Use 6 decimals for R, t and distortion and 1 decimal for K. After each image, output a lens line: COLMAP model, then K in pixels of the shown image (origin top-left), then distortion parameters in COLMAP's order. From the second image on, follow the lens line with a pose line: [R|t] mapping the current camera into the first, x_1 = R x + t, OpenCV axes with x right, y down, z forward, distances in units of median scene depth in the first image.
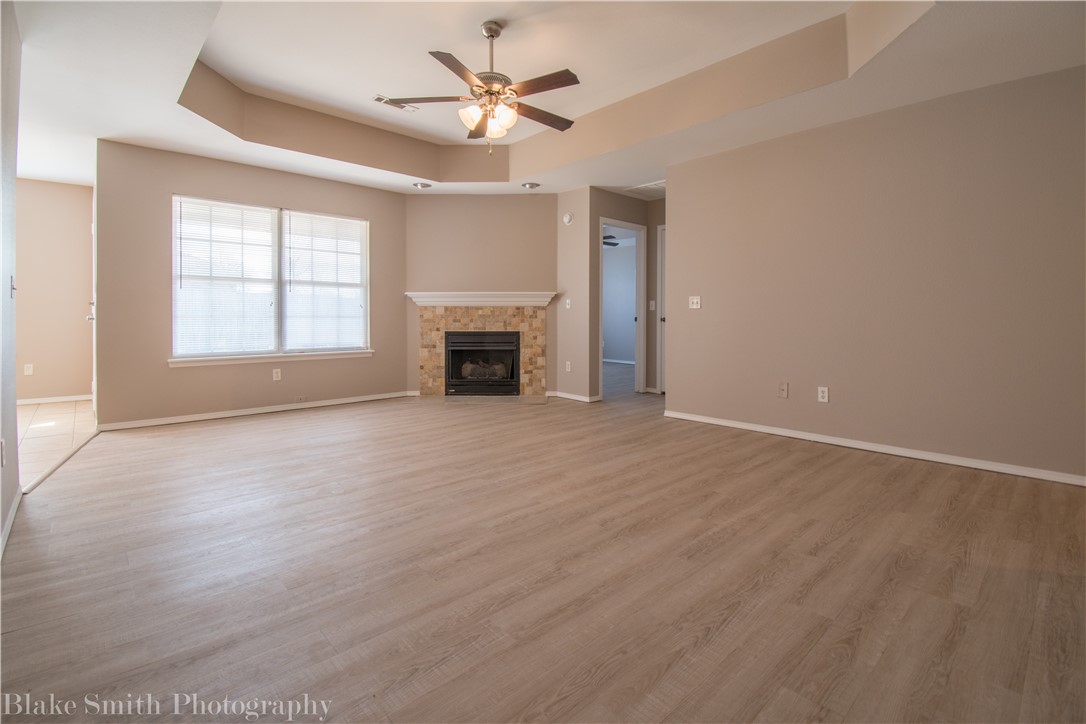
lens RADIAL K [[492.3, 0, 544.1], [0, 492.3, 320.9], [0, 0, 1]] dist [-0.001306, -0.005115]
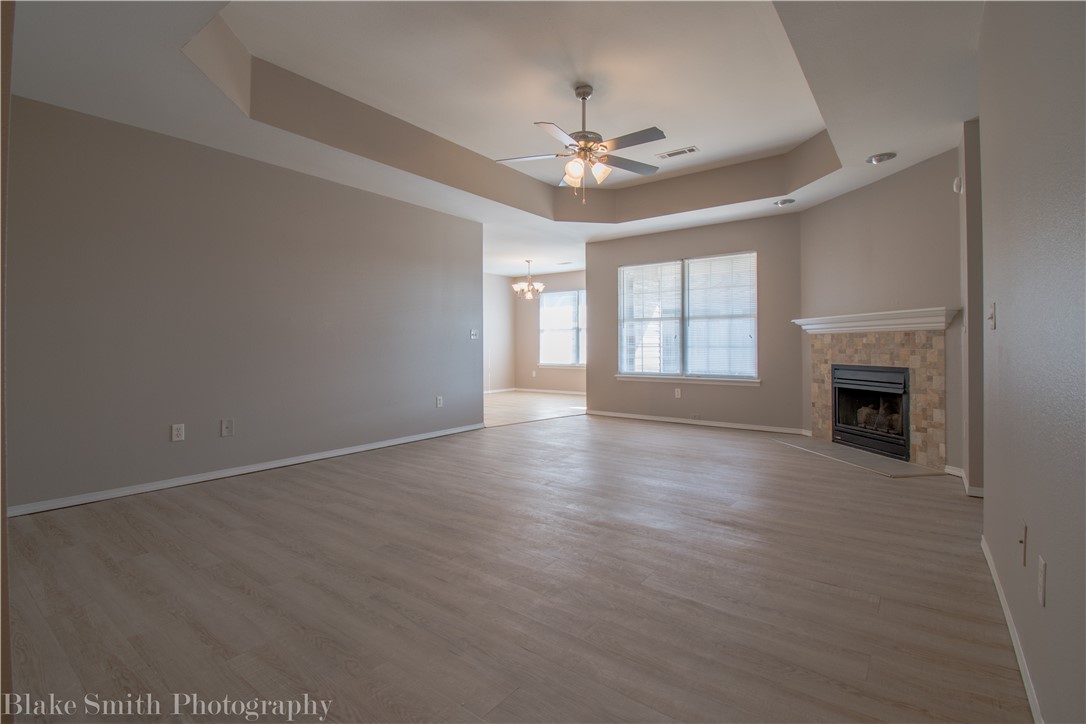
lens RADIAL K [[495.0, 0, 561.2], [0, 495.0, 341.1], [0, 0, 1]] dist [0.002200, -0.000147]
pose [[0.195611, -0.011752, -0.980611, 0.529476], [-0.004933, 0.999904, -0.012967, -0.004406], [0.980669, 0.007374, 0.195534, 0.392917]]
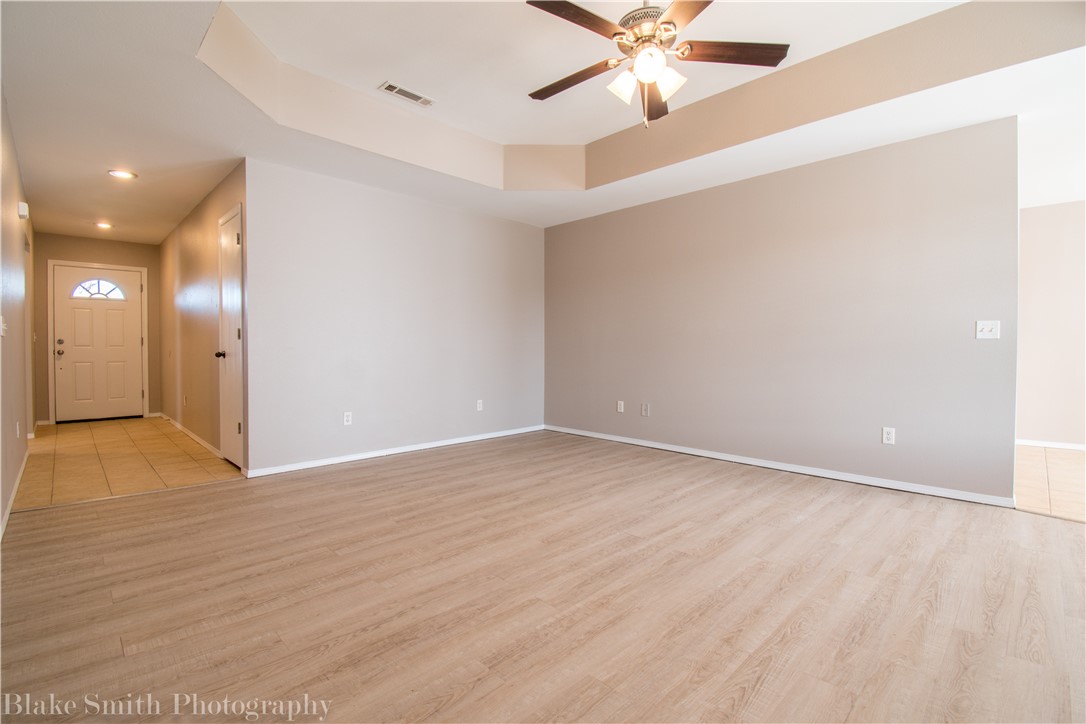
lens RADIAL K [[487.3, 0, 545.3], [0, 487.3, 356.6], [0, 0, 1]] dist [0.017216, -0.028118]
pose [[-0.999381, -0.007536, -0.034355, 0.034775], [-0.008276, 0.999736, 0.021454, -0.009255], [0.034185, 0.021725, -0.999179, 0.923134]]
